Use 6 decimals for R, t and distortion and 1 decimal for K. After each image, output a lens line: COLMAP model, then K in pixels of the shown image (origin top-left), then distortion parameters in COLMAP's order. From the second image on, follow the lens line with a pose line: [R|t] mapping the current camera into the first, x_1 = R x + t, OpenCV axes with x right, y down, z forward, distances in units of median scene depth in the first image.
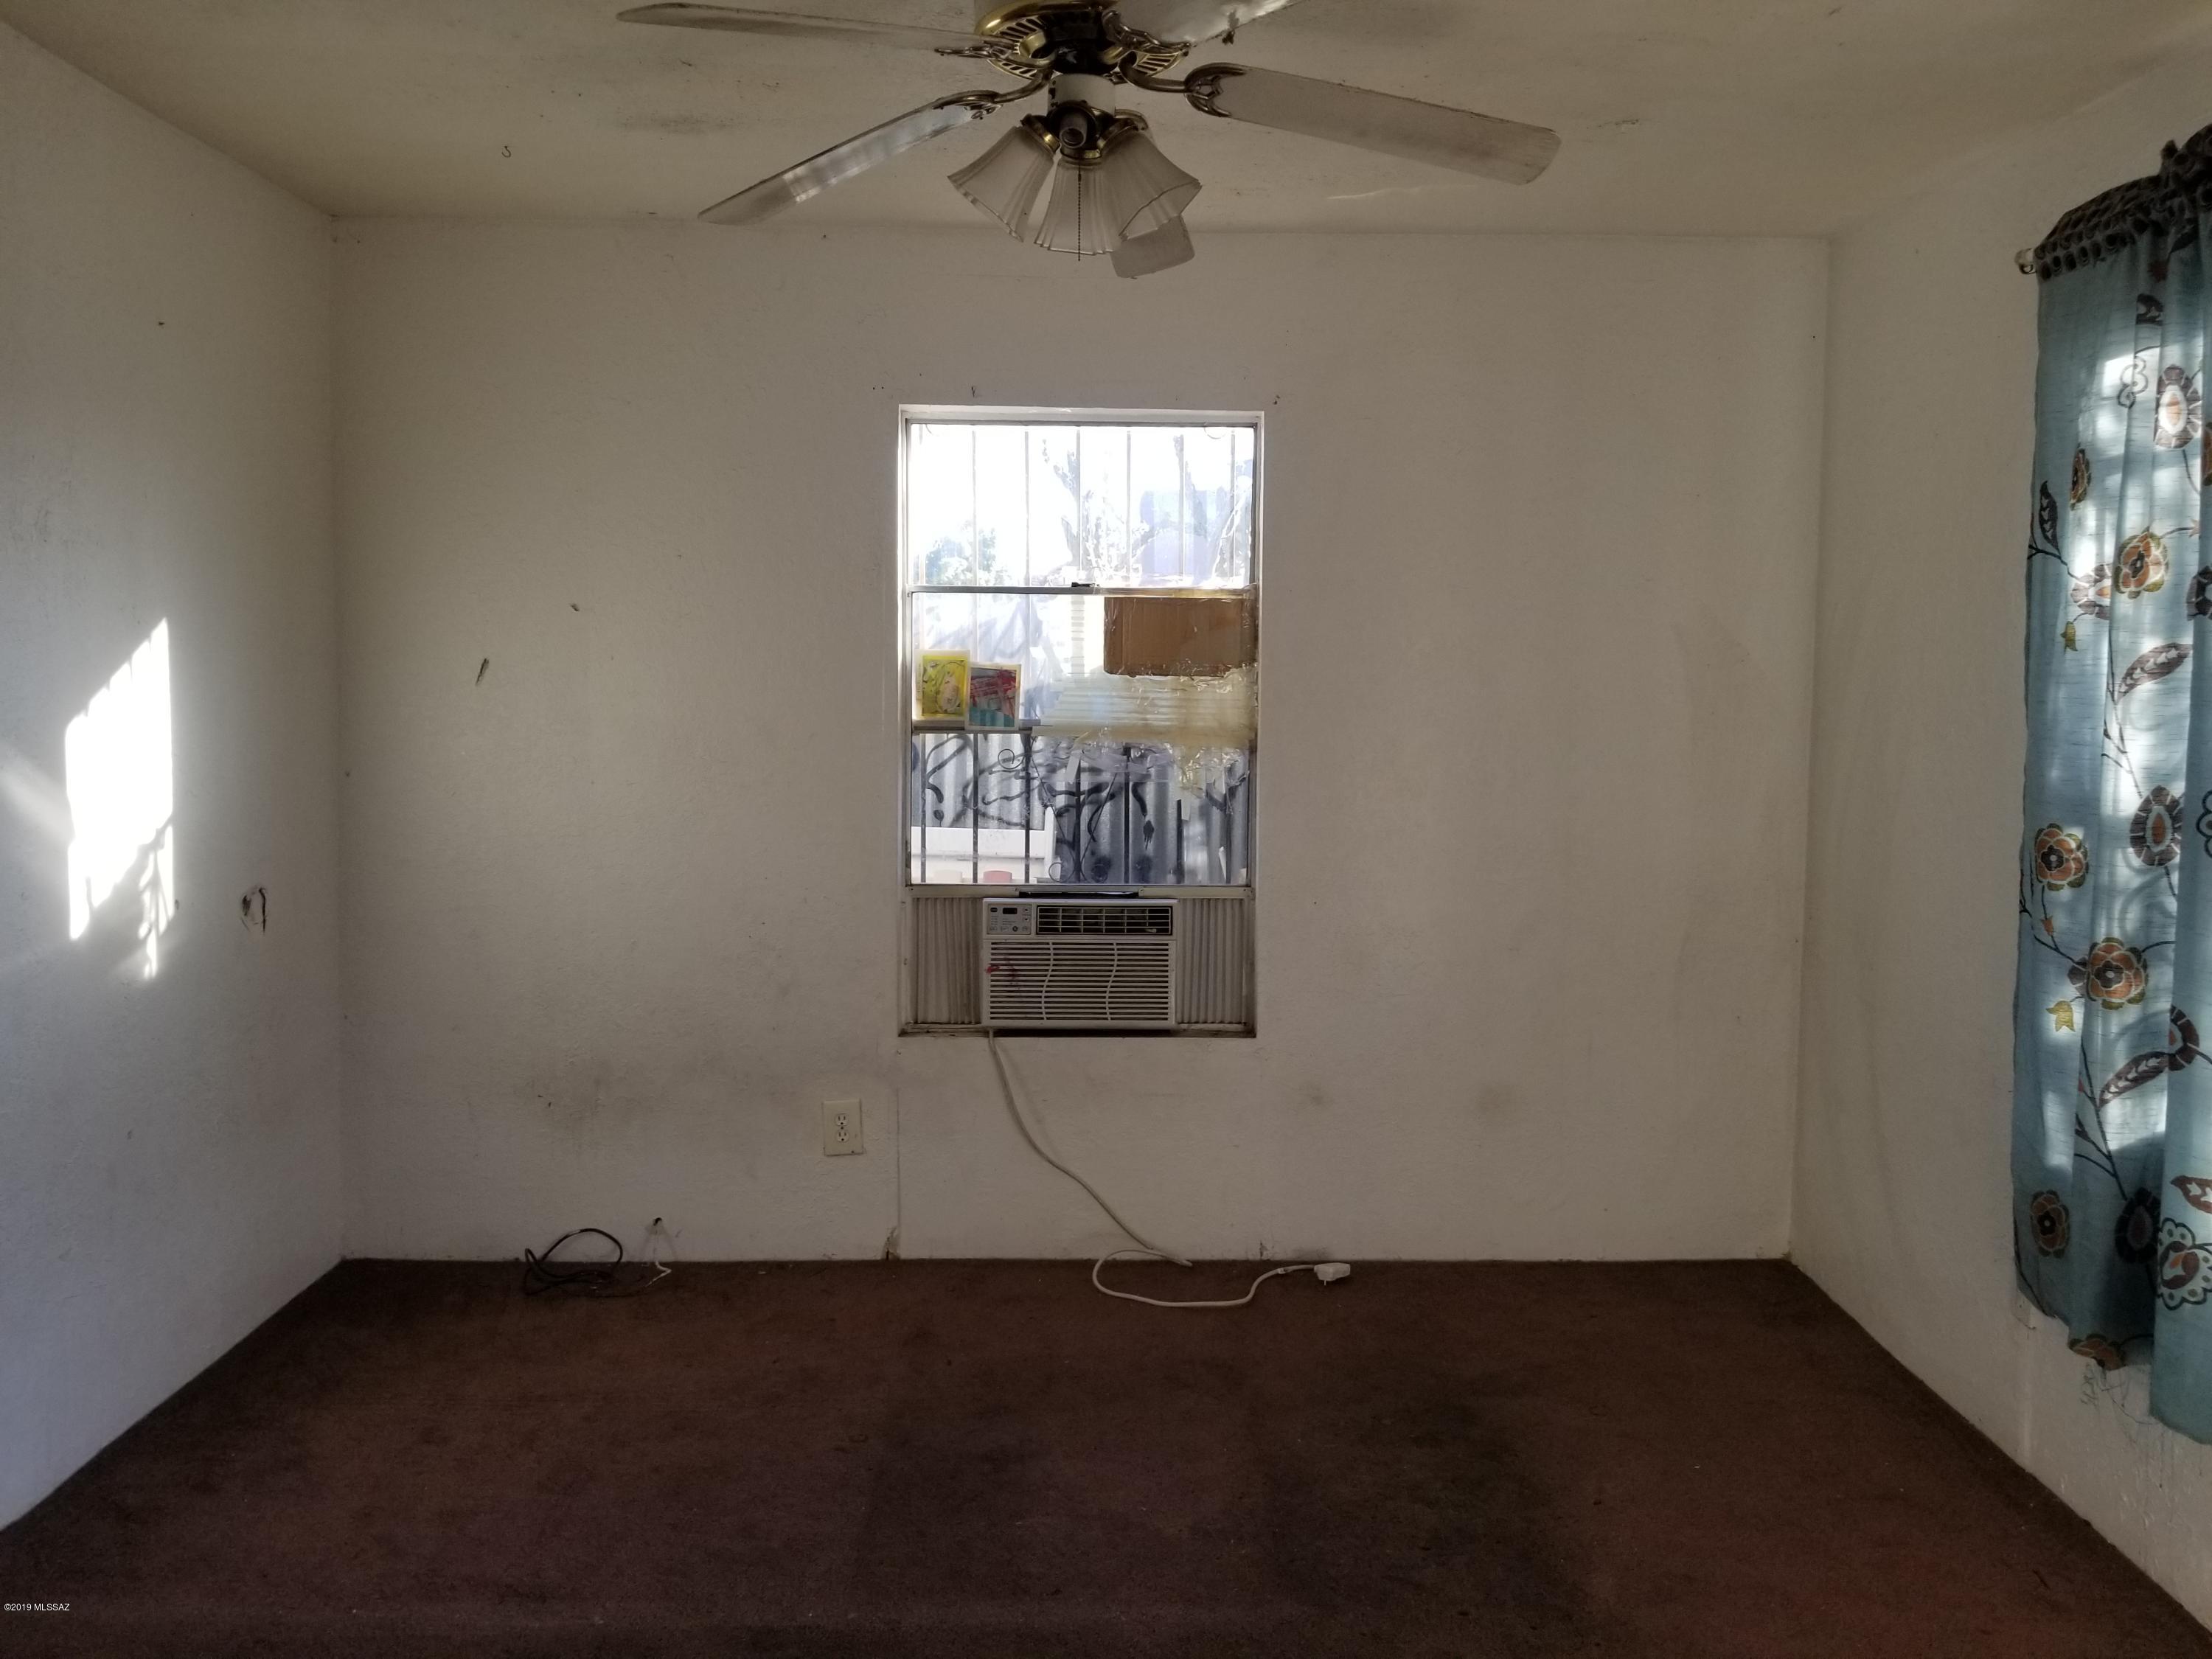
lens RADIAL K [[1730.9, 0, 1106.1], [0, 1730.9, 759.1], [0, 0, 1]] dist [0.052443, -0.081099]
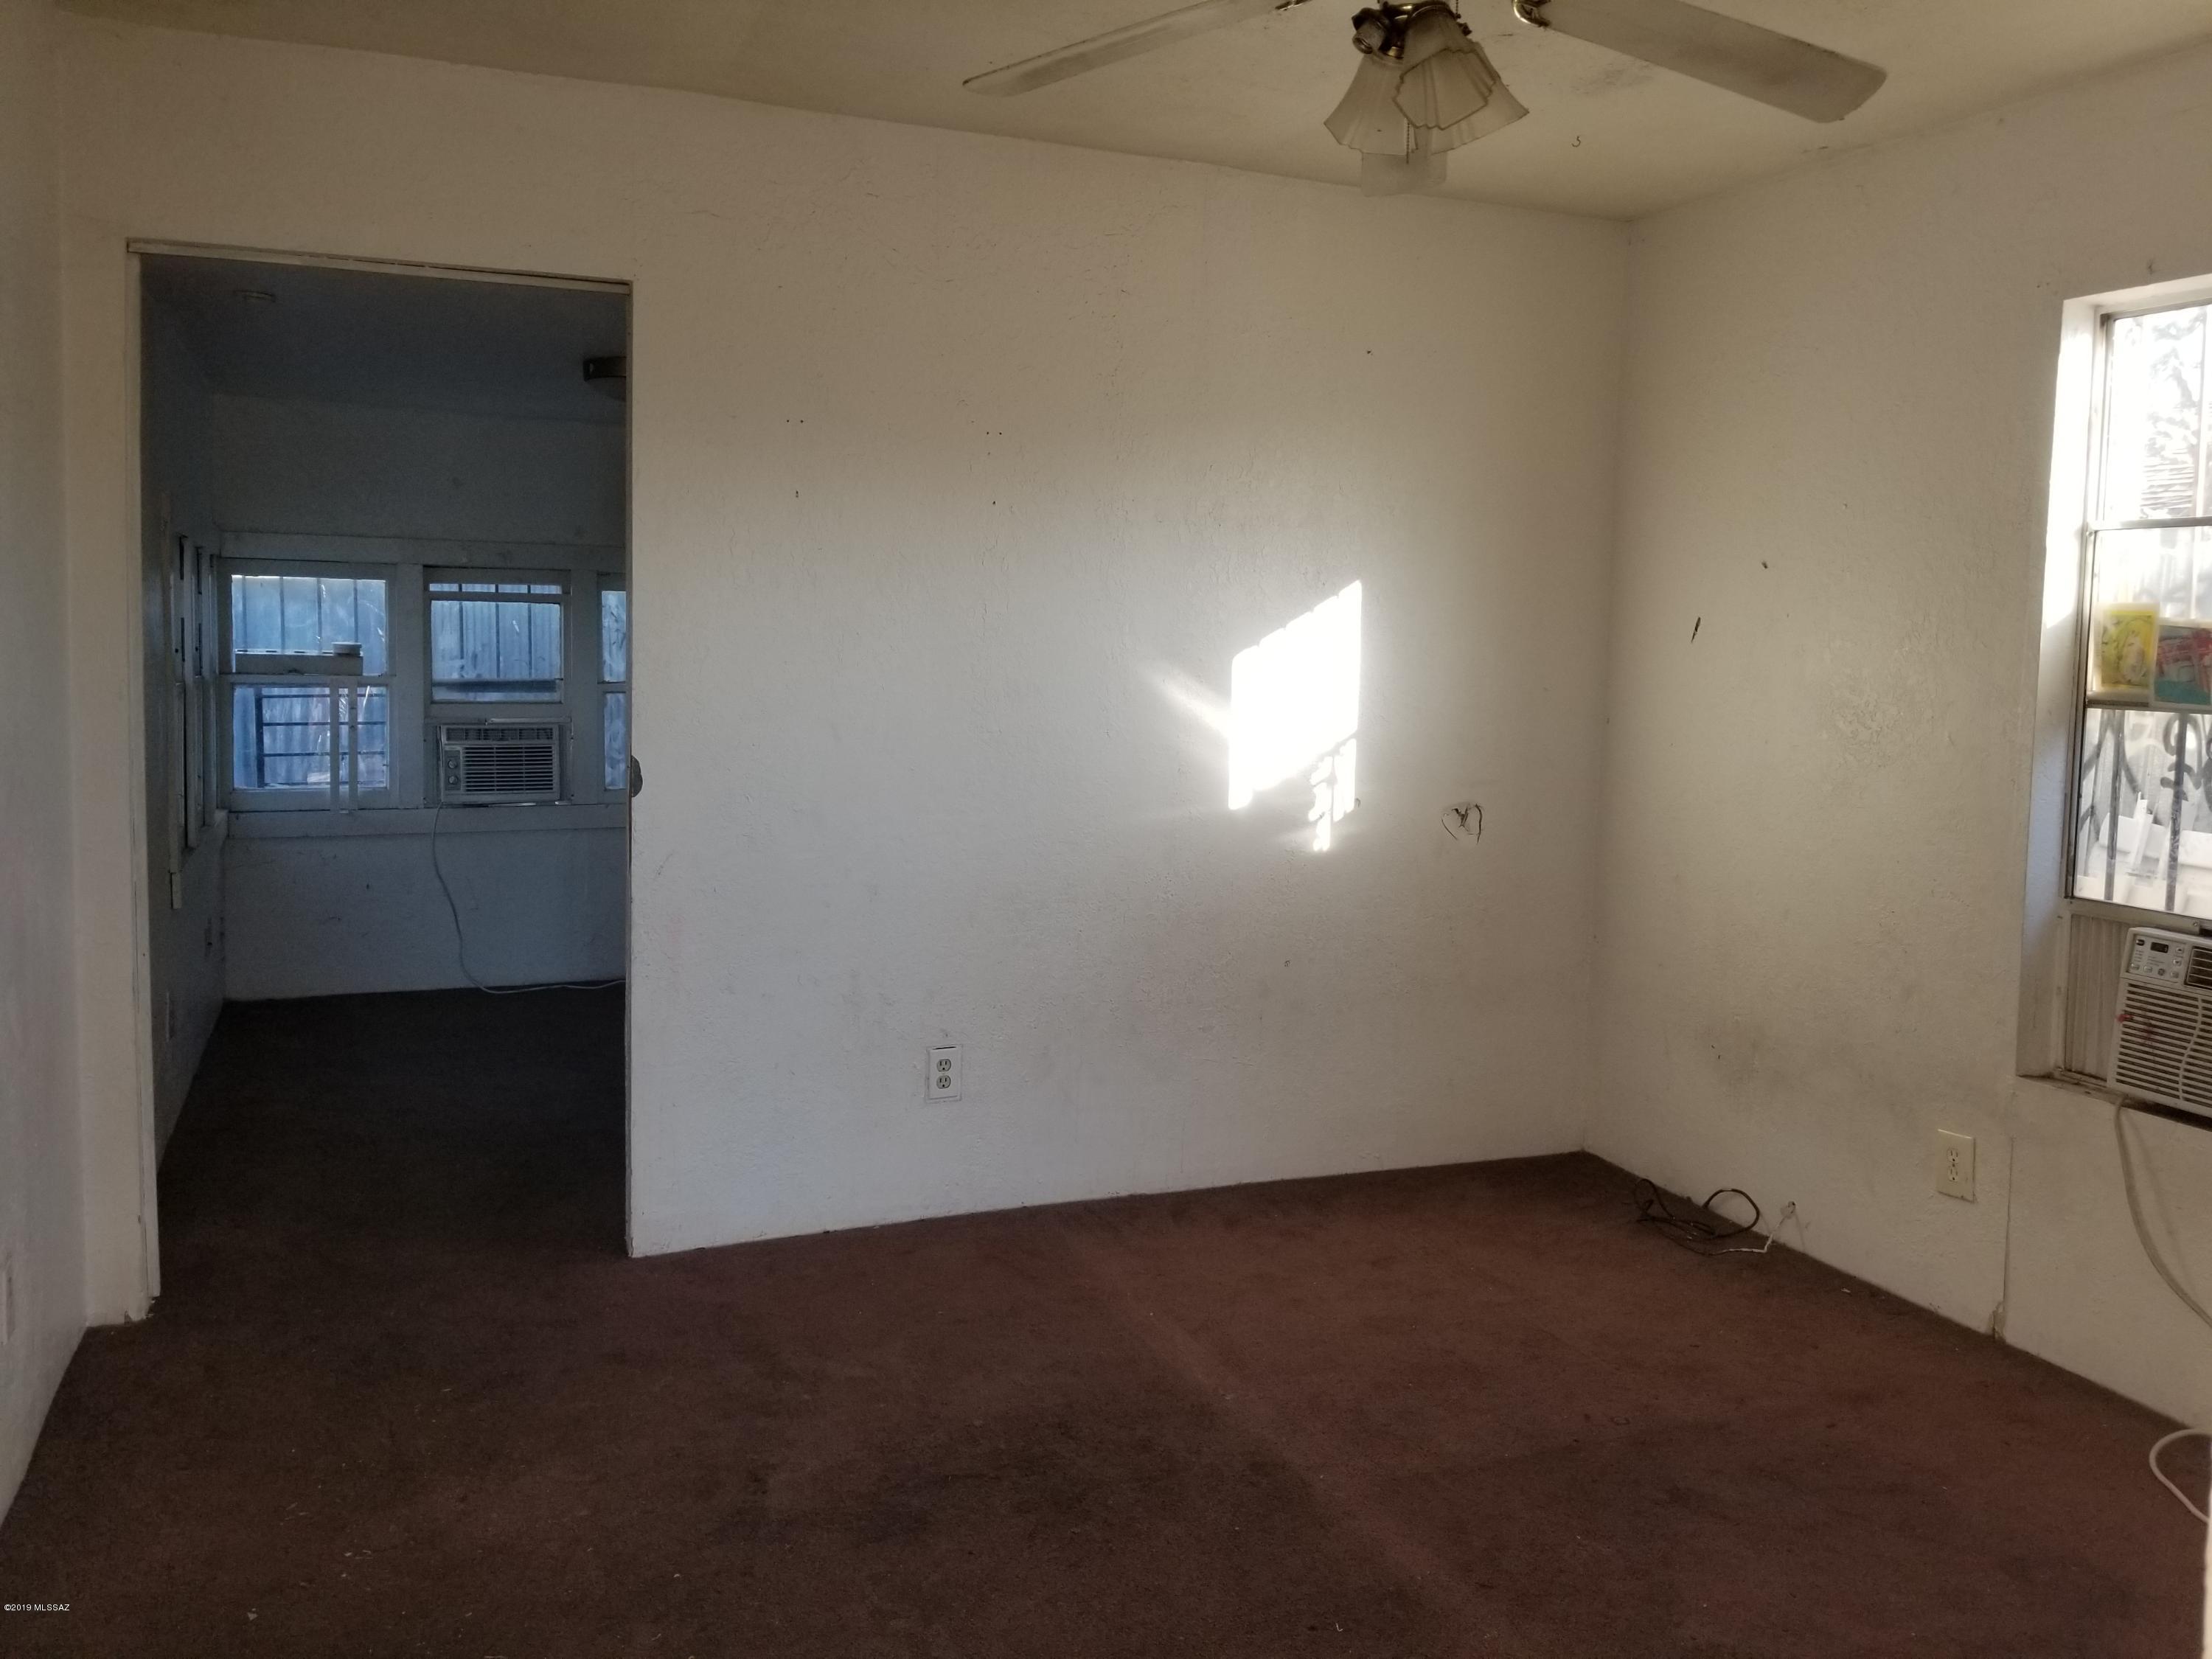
lens RADIAL K [[1730.9, 0, 1090.9], [0, 1730.9, 768.2], [0, 0, 1]] dist [0.052443, -0.081099]
pose [[0.361501, 0.079702, -0.928959, 0.472600], [-0.071165, 0.995792, 0.057742, -0.001035], [0.929652, 0.045236, 0.365651, 0.281223]]
